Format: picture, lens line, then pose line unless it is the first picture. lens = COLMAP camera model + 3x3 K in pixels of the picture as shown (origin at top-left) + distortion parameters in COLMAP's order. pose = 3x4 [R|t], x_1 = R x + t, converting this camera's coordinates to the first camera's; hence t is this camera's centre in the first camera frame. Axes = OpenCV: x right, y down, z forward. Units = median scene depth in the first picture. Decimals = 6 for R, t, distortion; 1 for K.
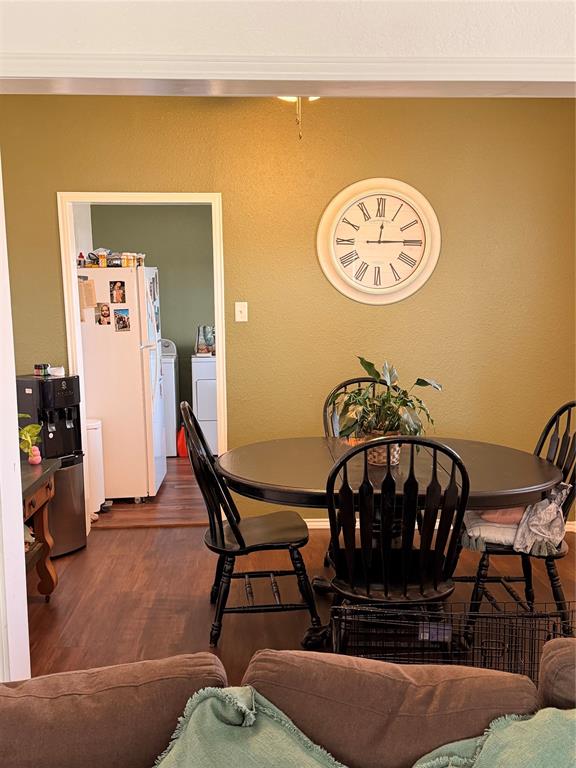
lens RADIAL K [[844.1, 0, 288.0], [0, 844.1, 384.0], [0, 0, 1]] dist [0.203871, 0.006553]
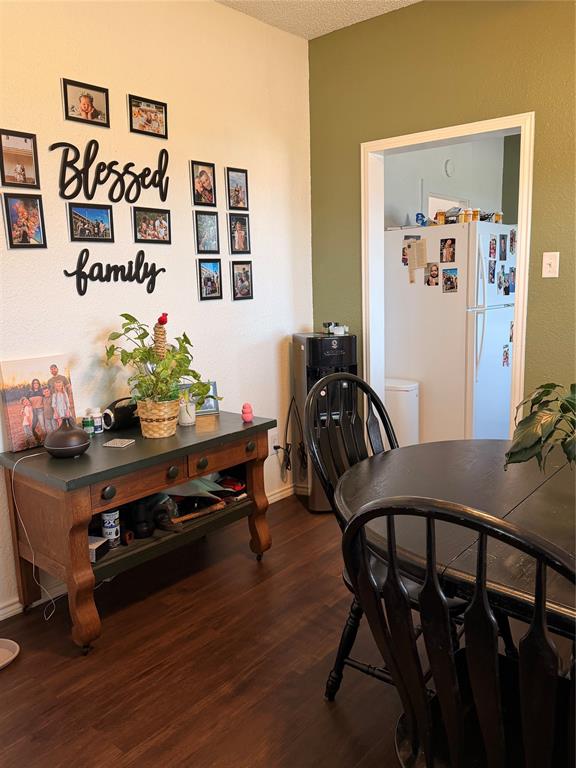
lens RADIAL K [[606.0, 0, 292.4], [0, 606.0, 386.9], [0, 0, 1]] dist [0.137800, -0.243264]
pose [[0.742272, 0.113099, -0.660486, 0.139300], [-0.065937, 0.993198, 0.095970, -0.011452], [0.666847, -0.027685, 0.744680, 0.374087]]
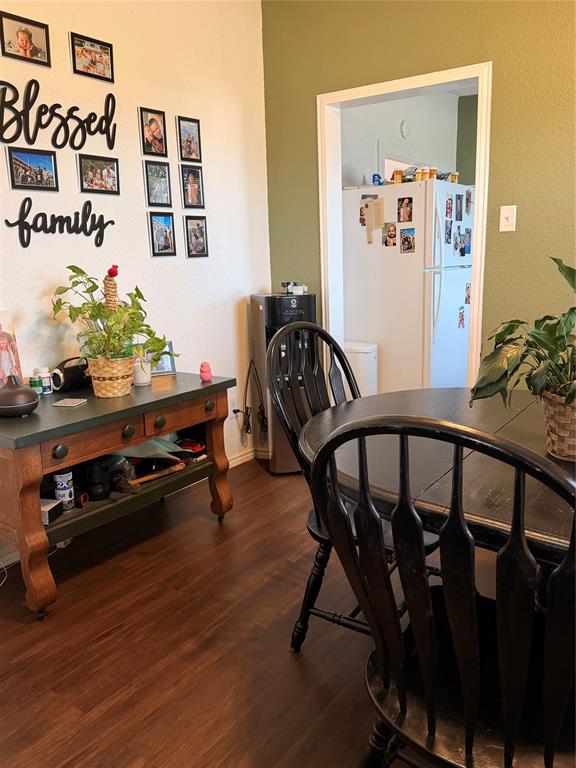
lens RADIAL K [[606.0, 0, 292.4], [0, 606.0, 386.9], [0, 0, 1]] dist [0.137800, -0.243264]
pose [[0.789443, 0.123500, -0.601272, 0.132362], [-0.058021, 0.990178, 0.127202, 0.006340], [0.611076, -0.065532, 0.788855, 0.379559]]
